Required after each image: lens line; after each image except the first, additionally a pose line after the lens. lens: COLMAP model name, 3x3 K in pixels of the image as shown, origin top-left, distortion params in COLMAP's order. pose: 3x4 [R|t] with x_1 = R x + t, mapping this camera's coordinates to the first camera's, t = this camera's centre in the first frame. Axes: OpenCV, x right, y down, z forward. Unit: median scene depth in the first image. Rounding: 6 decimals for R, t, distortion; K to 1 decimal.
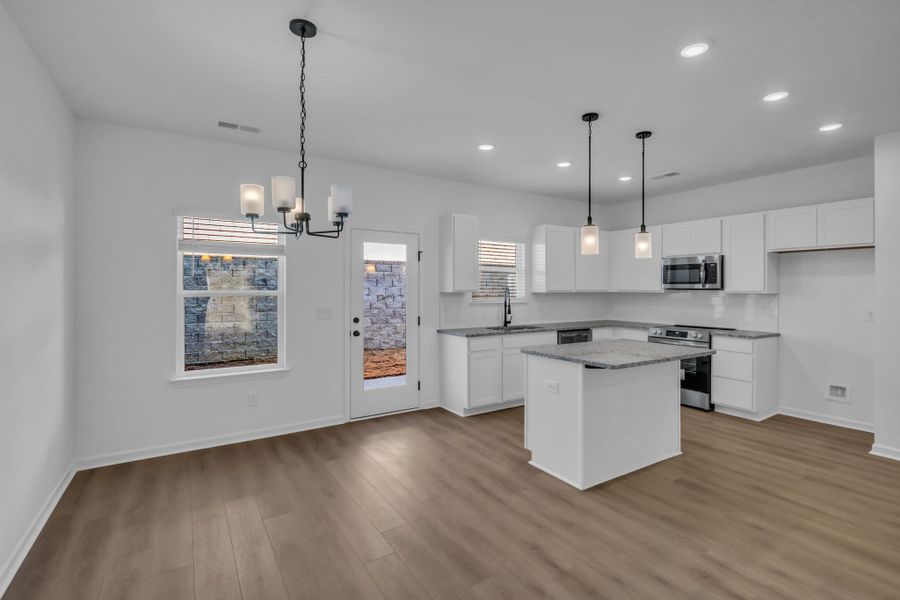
lens RADIAL K [[425.2, 0, 469.9], [0, 425.2, 289.7], [0, 0, 1]] dist [0.001083, 0.000111]
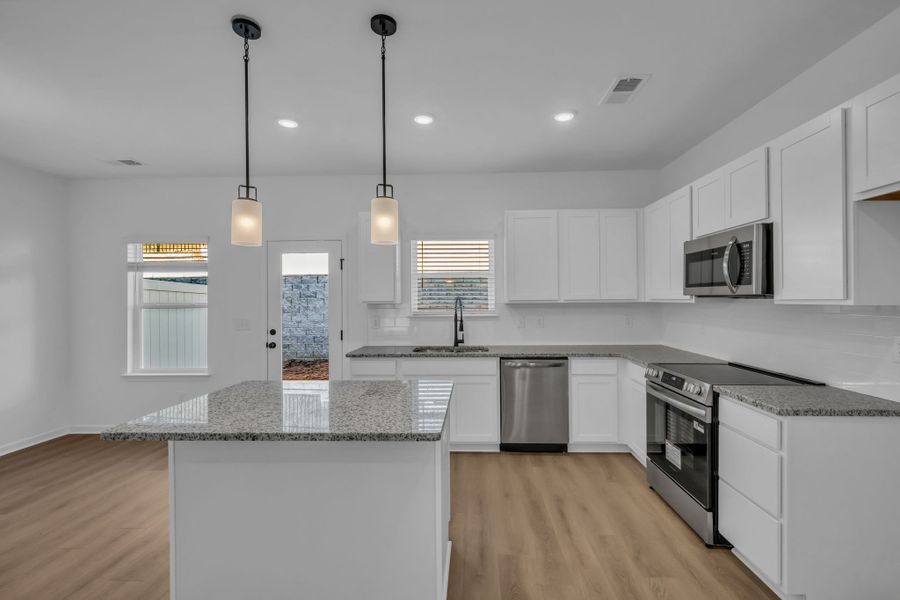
lens RADIAL K [[390.1, 0, 464.8], [0, 390.1, 299.6], [0, 0, 1]] dist [0.000948, 0.000227]
pose [[0.820444, -0.008013, -0.571671, 0.574124], [0.007492, 0.999967, -0.003265, 0.001872], [0.571678, -0.001604, 0.820476, 0.463963]]
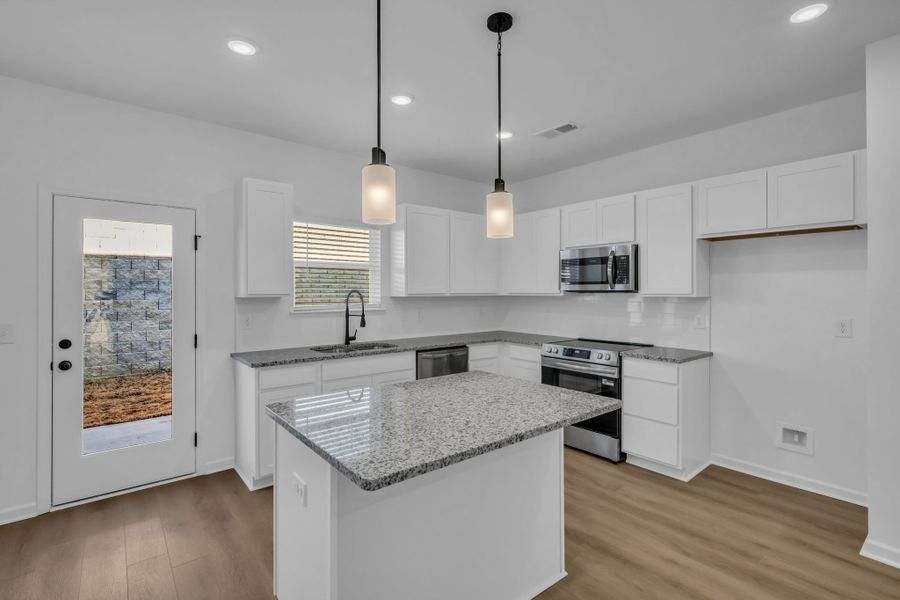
lens RADIAL K [[413.6, 0, 441.3], [0, 413.6, 292.8], [0, 0, 1]] dist [0.000656, 0.000041]
pose [[0.996524, -0.003878, 0.083219, 0.205843], [0.003877, 0.999992, 0.000181, -0.000127], [-0.083219, 0.000142, 0.996531, 0.328985]]
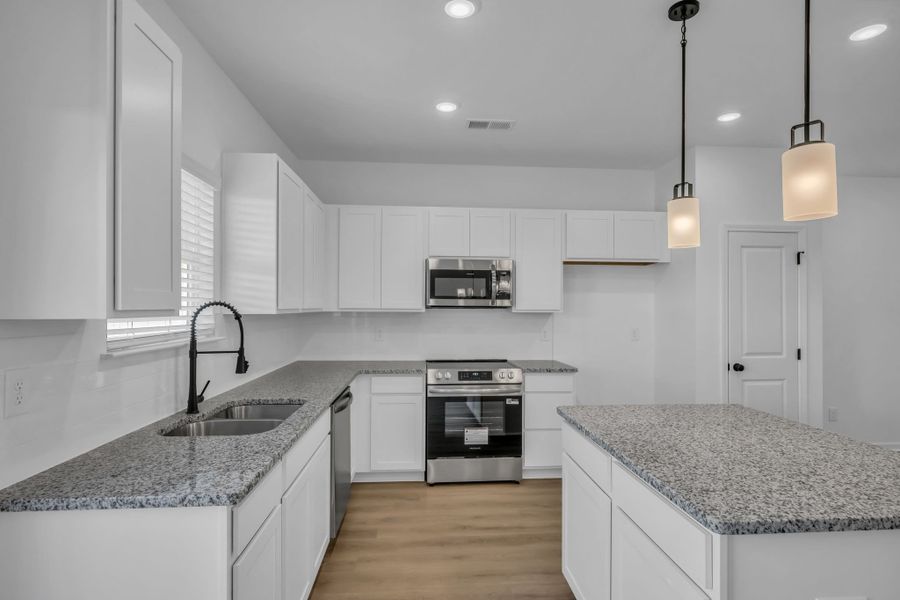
lens RADIAL K [[471.2, 0, 452.1], [0, 471.2, 304.0], [0, 0, 1]] dist [-0.000045, 0.000398]
pose [[0.494712, 0.006850, 0.869030, -0.164953], [-0.002451, 0.999976, -0.006487, -0.000986], [-0.869053, 0.001079, 0.494717, 0.699717]]
